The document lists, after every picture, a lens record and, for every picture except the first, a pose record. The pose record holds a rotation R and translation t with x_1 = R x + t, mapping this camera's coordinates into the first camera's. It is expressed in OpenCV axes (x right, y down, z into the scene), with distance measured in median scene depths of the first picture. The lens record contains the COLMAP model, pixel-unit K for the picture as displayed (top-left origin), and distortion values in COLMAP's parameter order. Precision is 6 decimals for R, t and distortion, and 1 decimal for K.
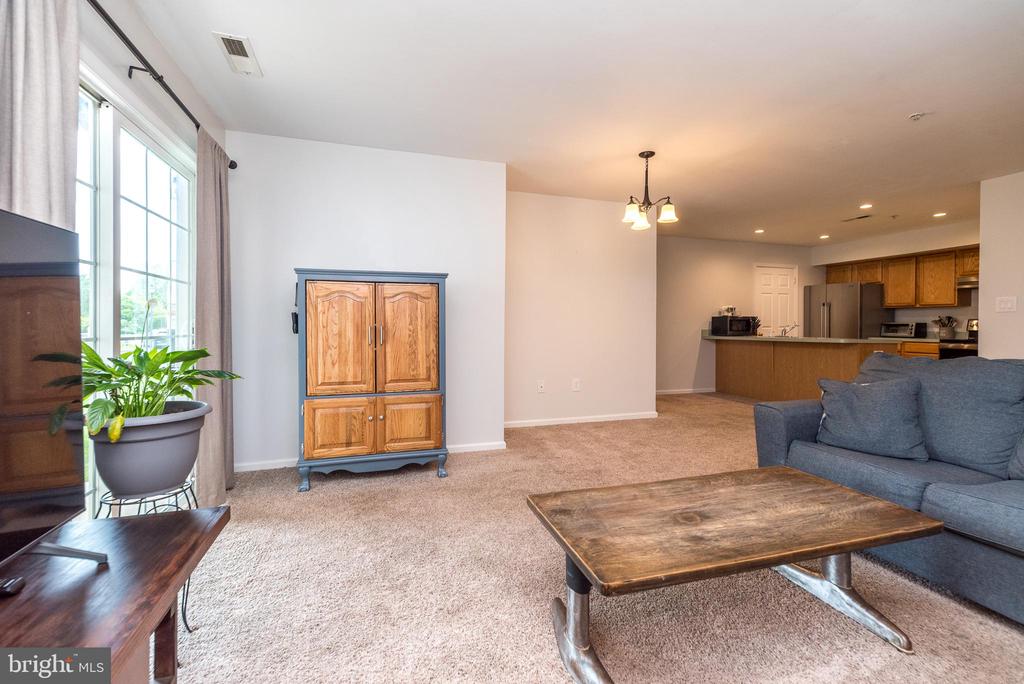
lens RADIAL K [[445.3, 0, 509.8], [0, 445.3, 328.2], [0, 0, 1]] dist [0.004284, 0.000443]
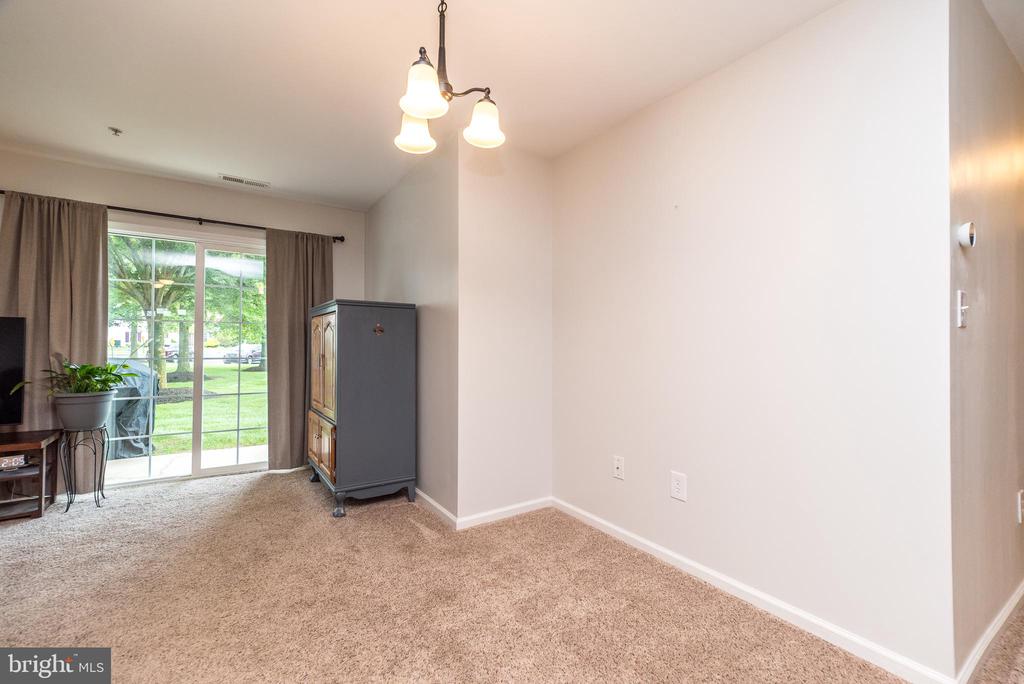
lens RADIAL K [[441.4, 0, 514.1], [0, 441.4, 330.8], [0, 0, 1]] dist [0.003420, 0.000536]
pose [[0.290736, -0.031877, -0.956272, 1.238067], [-0.009220, 0.999305, -0.036115, -0.036829], [0.956759, 0.019316, 0.290240, 1.566042]]
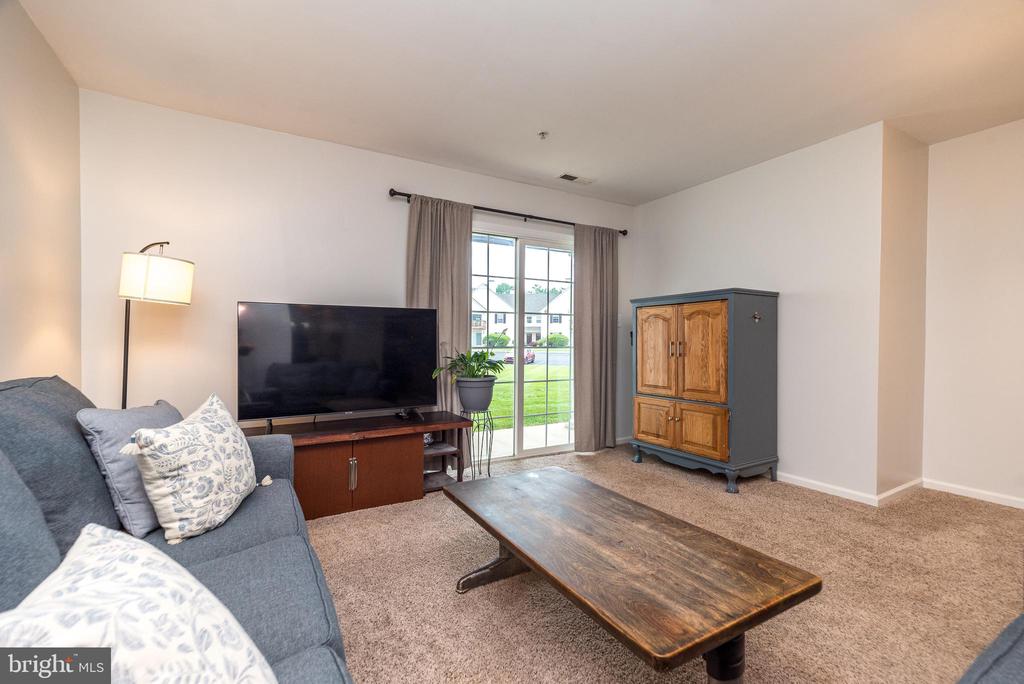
lens RADIAL K [[438.8, 0, 512.0], [0, 438.8, 342.0], [0, 0, 1]] dist [0.001023, 0.000120]
pose [[0.221025, 0.000174, -0.975268, 1.009334], [-0.002159, 0.999998, -0.000311, -0.002832], [0.975266, 0.002175, 0.221025, 0.439863]]
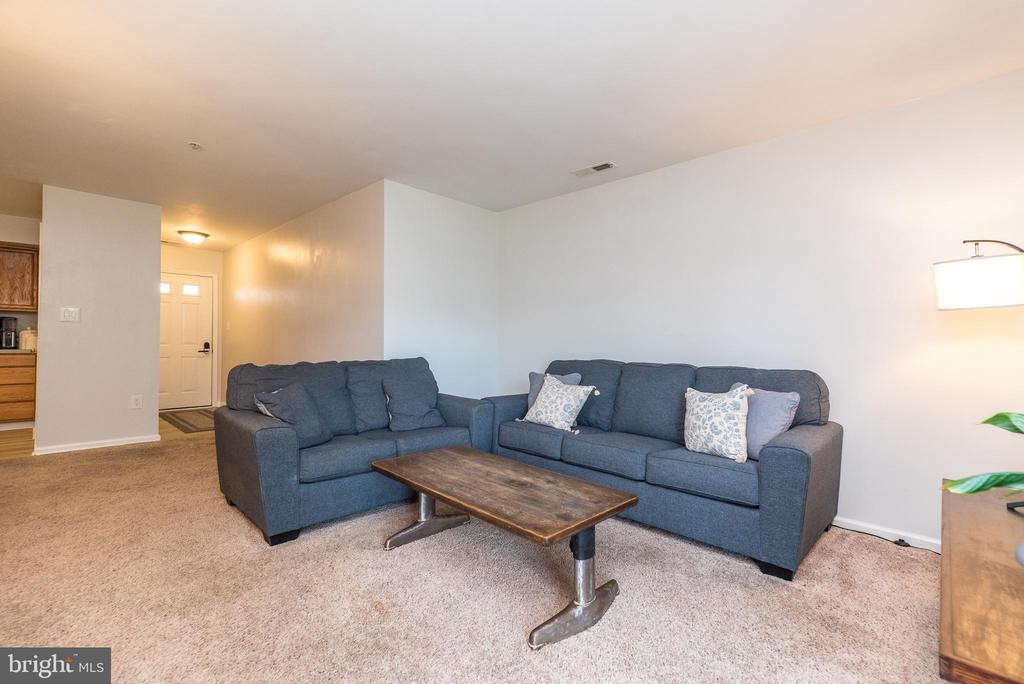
lens RADIAL K [[452.7, 0, 514.5], [0, 452.7, 332.5], [0, 0, 1]] dist [0.000838, 0.000016]
pose [[-0.476163, 0.003658, 0.879349, -0.568538], [-0.012530, 0.999862, -0.010945, -0.022956], [-0.879268, -0.016230, -0.476051, 1.153404]]
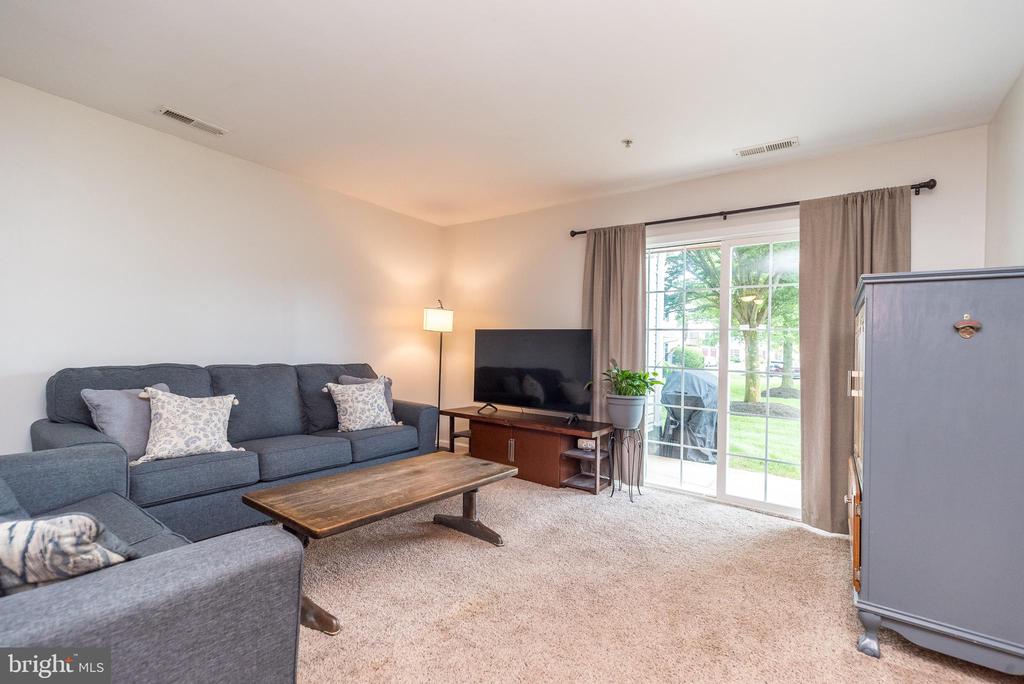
lens RADIAL K [[448.3, 0, 511.5], [0, 448.3, 354.5], [0, 0, 1]] dist [0.002644, 0.000438]
pose [[-0.797766, -0.025333, -0.602435, 0.762673], [-0.037694, 0.999258, 0.007896, -0.019277], [0.601788, 0.029007, -0.798129, 1.695684]]
